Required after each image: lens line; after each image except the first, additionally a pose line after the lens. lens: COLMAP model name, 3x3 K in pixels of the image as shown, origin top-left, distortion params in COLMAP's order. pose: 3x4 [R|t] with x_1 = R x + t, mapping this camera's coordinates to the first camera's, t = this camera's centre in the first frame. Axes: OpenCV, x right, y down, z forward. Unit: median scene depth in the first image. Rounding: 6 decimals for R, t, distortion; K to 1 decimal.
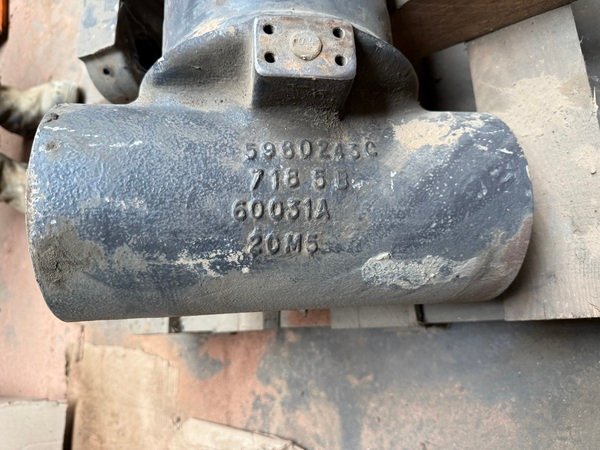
lens RADIAL K [[430.0, 0, 300.0], [0, 430.0, 225.0], [0, 0, 1]] dist [0.030393, -0.055238]
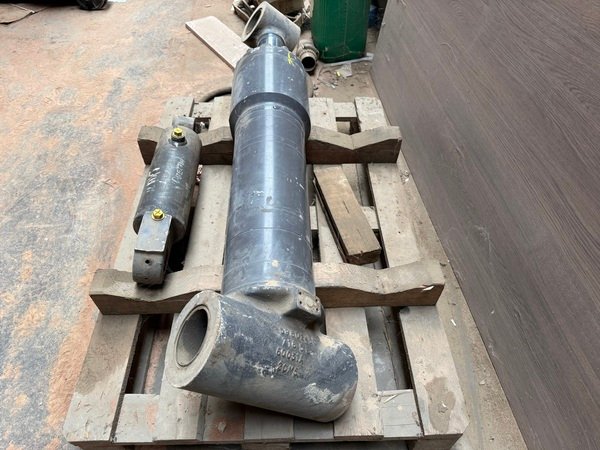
lens RADIAL K [[423.5, 0, 307.7], [0, 423.5, 225.9], [0, 0, 1]] dist [0.037441, -0.067501]
pose [[0.821480, 0.374981, 0.429605, -1.329424], [-0.122359, 0.851743, -0.509472, 0.584164], [-0.556956, 0.365955, 0.745572, -1.270938]]
